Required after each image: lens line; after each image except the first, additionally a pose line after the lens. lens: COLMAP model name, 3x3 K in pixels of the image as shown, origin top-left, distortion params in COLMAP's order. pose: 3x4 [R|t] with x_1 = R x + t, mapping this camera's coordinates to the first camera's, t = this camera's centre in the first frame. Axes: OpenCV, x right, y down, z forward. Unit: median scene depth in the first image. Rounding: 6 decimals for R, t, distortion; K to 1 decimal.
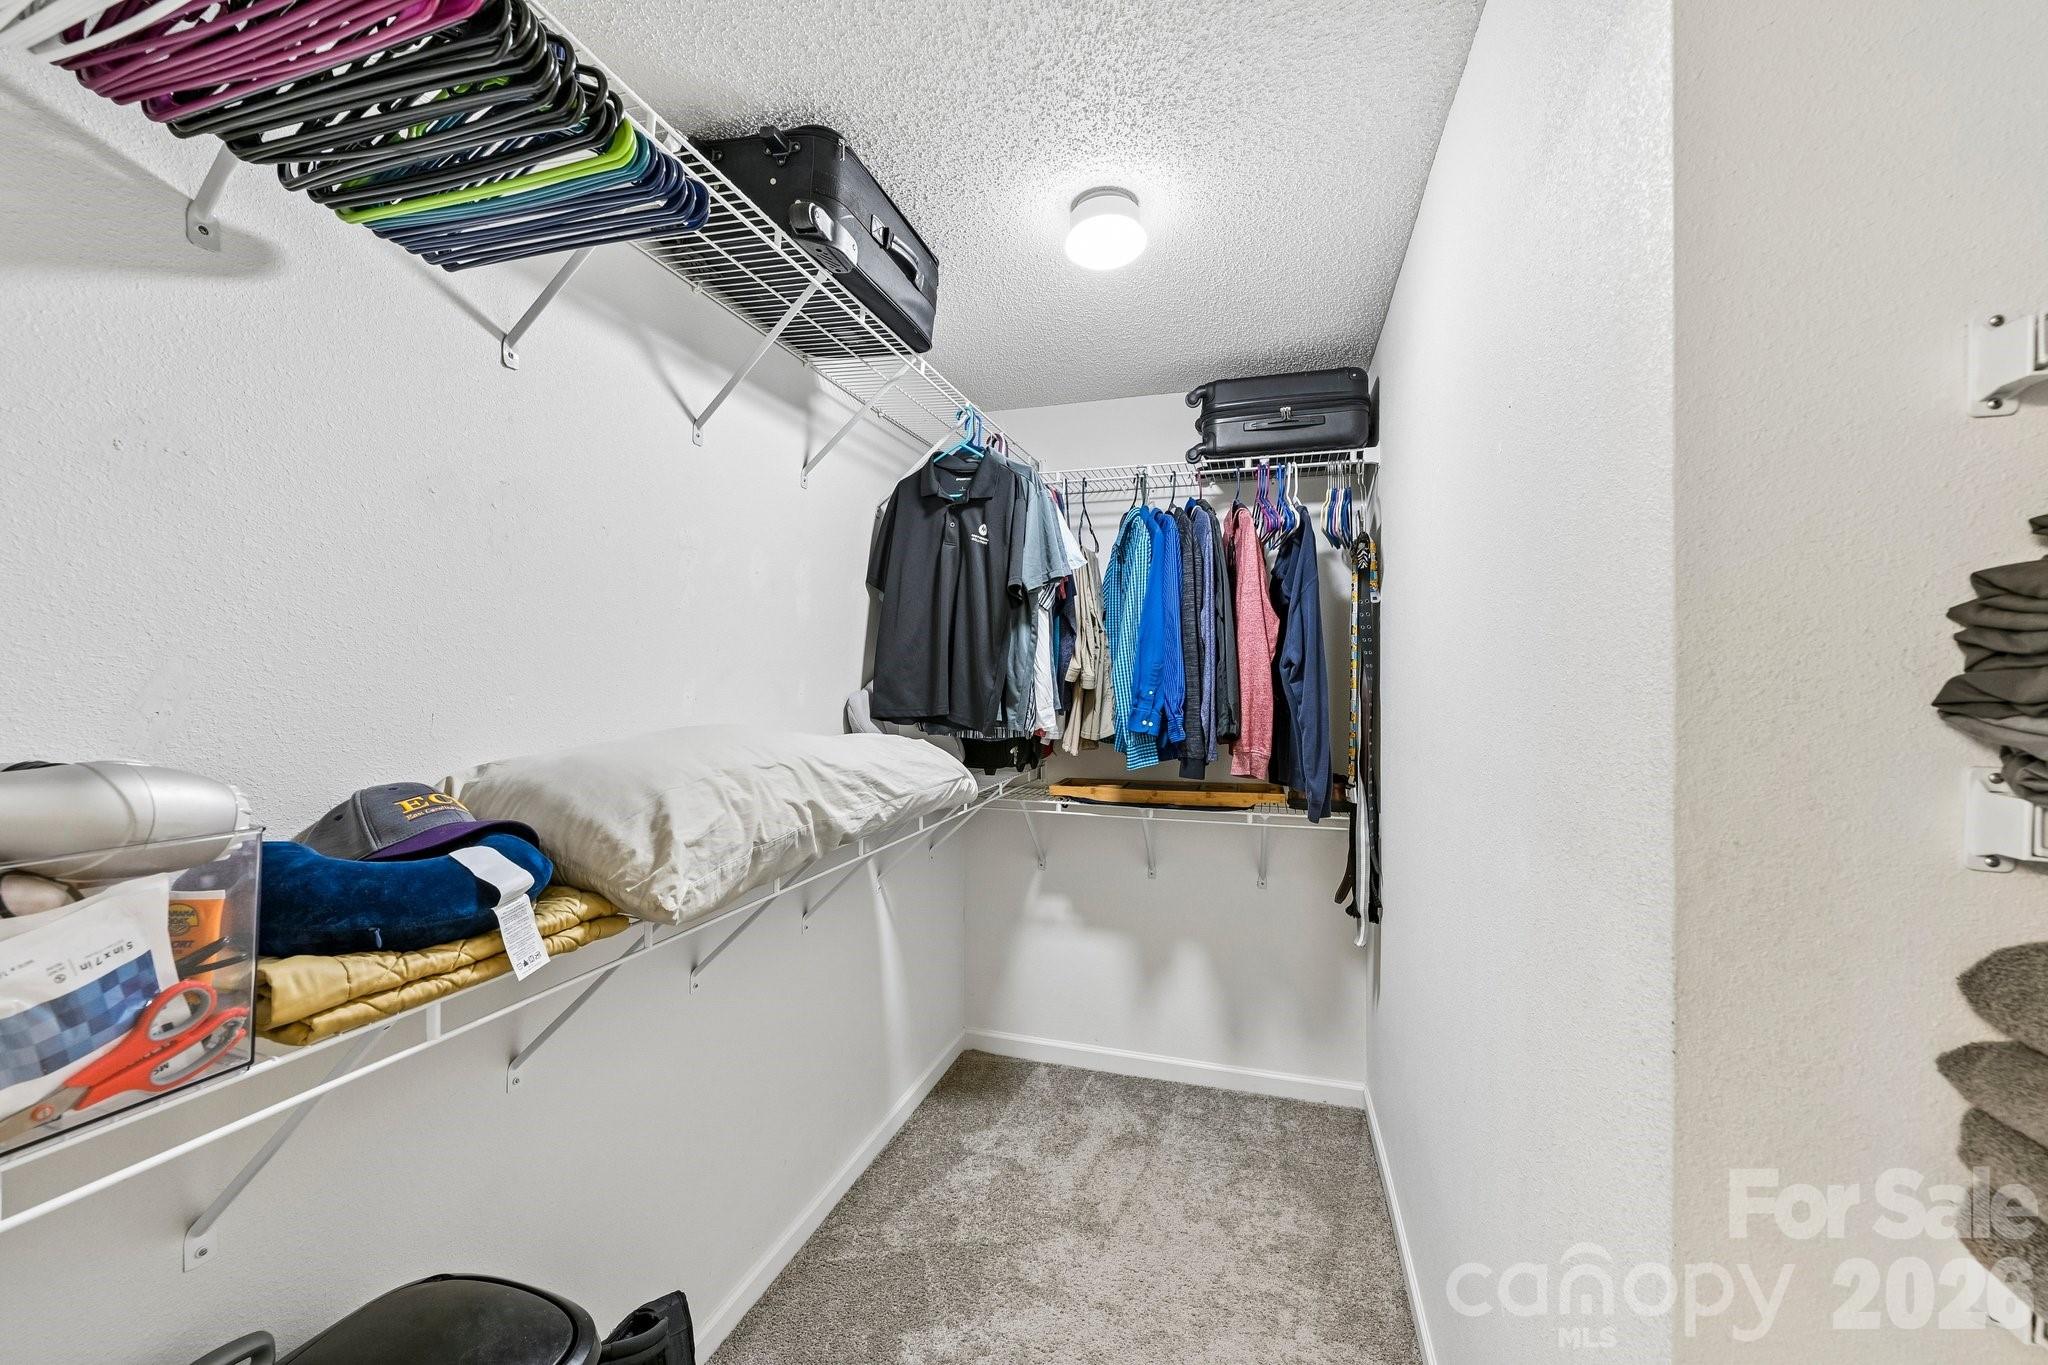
lens RADIAL K [[808.2, 0, 1017.0], [0, 808.2, 695.6], [0, 0, 1]] dist [0.004547, -0.000060]
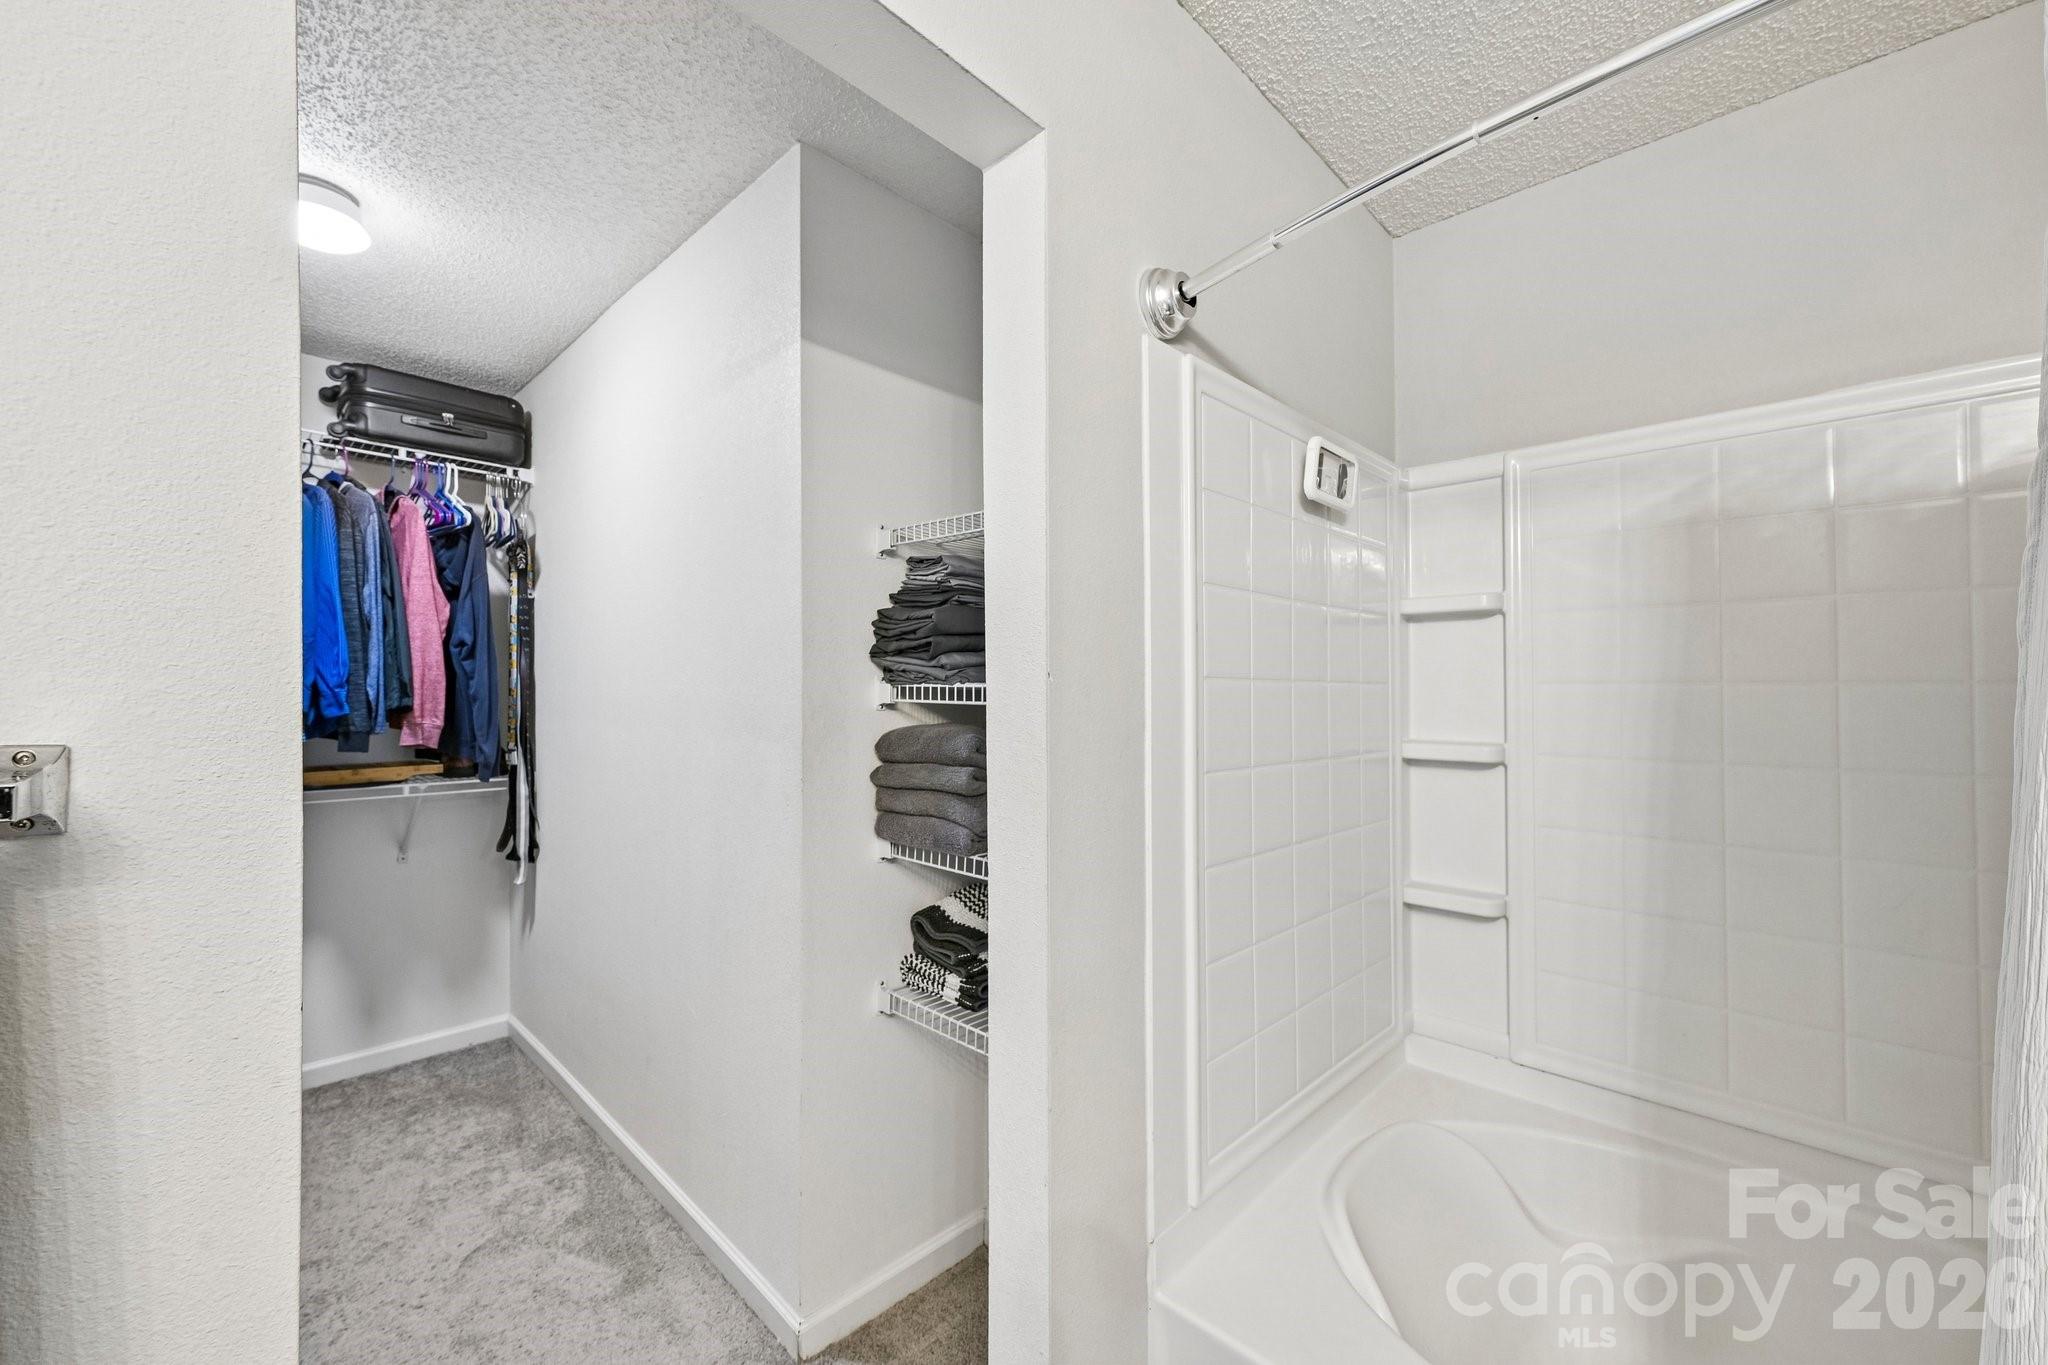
lens RADIAL K [[808.2, 0, 1011.9], [0, 808.2, 677.5], [0, 0, 1]] dist [0.004547, -0.000060]
pose [[0.463068, 0.017601, 0.886148, -0.301467], [0.010762, 0.999617, -0.025479, 0.043509], [-0.886257, 0.021336, 0.462702, -0.199549]]
